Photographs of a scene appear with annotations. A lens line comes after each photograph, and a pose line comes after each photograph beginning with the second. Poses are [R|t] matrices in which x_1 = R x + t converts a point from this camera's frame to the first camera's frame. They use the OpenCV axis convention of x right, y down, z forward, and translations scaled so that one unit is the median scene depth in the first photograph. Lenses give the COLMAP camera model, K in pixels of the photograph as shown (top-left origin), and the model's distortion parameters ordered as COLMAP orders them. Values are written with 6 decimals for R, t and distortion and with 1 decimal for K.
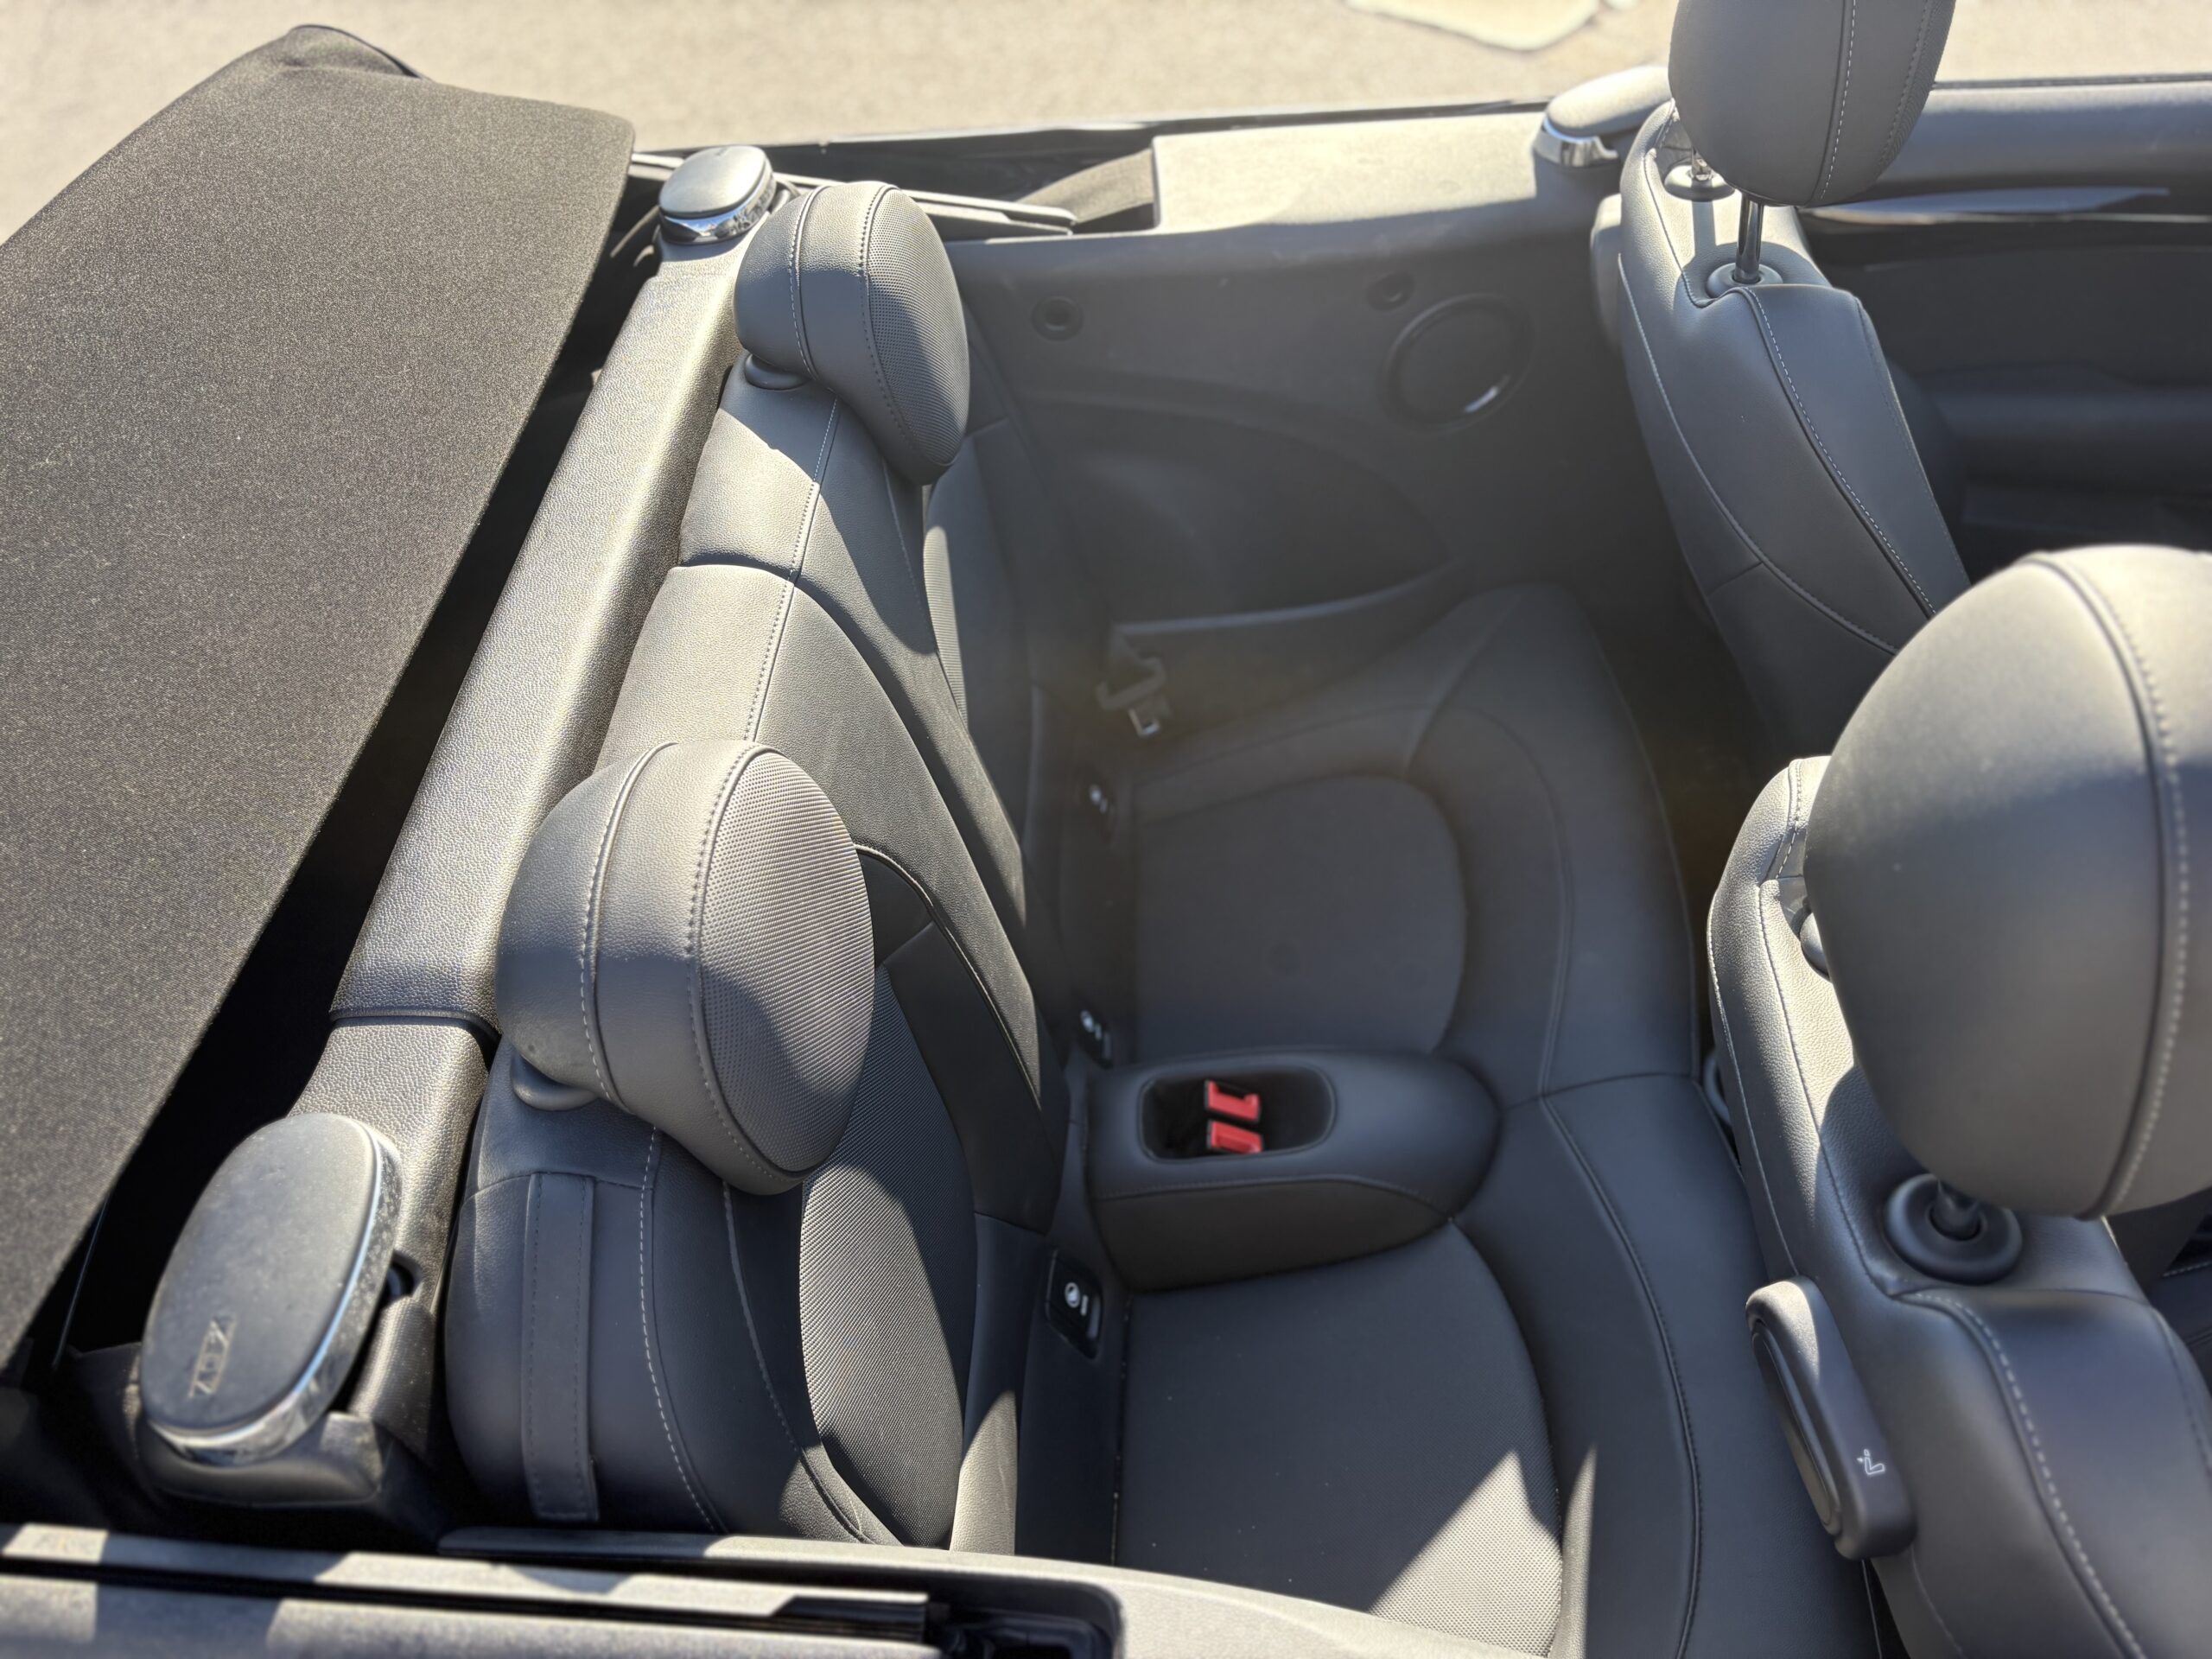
lens RADIAL K [[1678.2, 0, 1106.0], [0, 1678.2, 829.5], [0, 0, 1]] dist [0.066191, -0.076992]
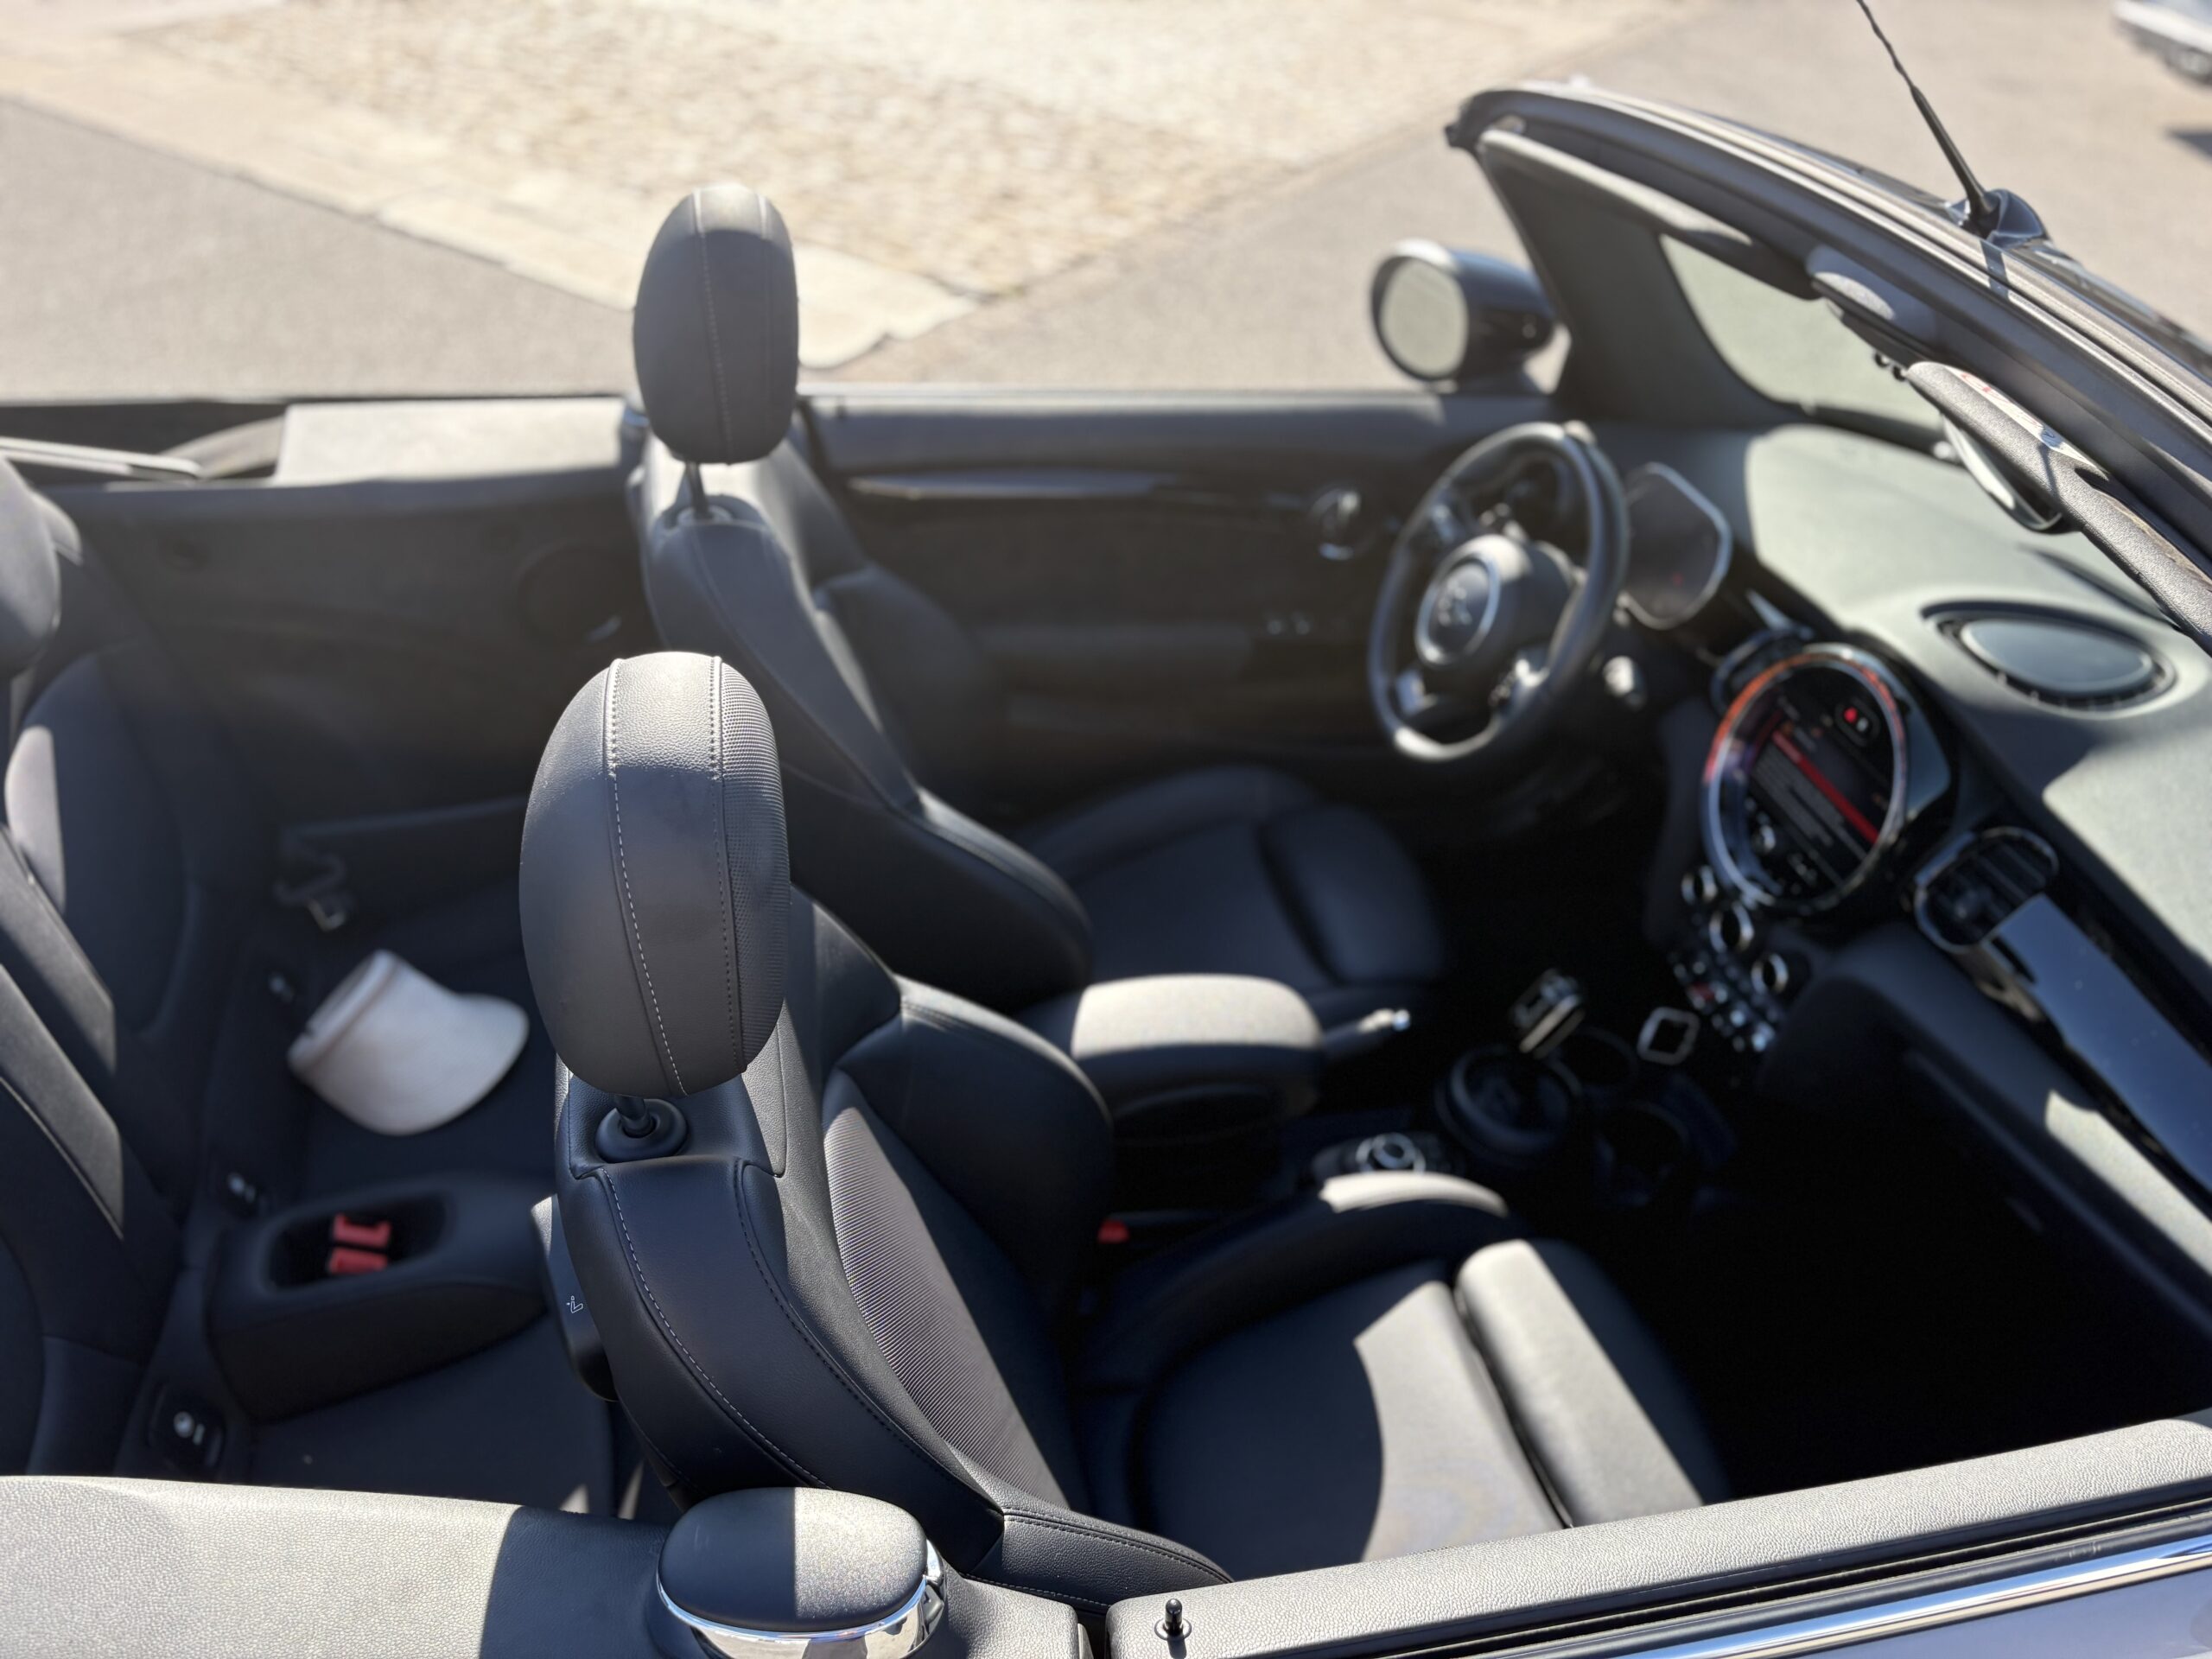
lens RADIAL K [[1678.2, 0, 1106.0], [0, 1678.2, 829.5], [0, 0, 1]] dist [0.066191, -0.076992]
pose [[0.955208, -0.046007, 0.292338, 0.227124], [0.092999, 0.984463, -0.148942, 0.112707], [-0.280943, 0.169458, 0.944645, -0.235133]]
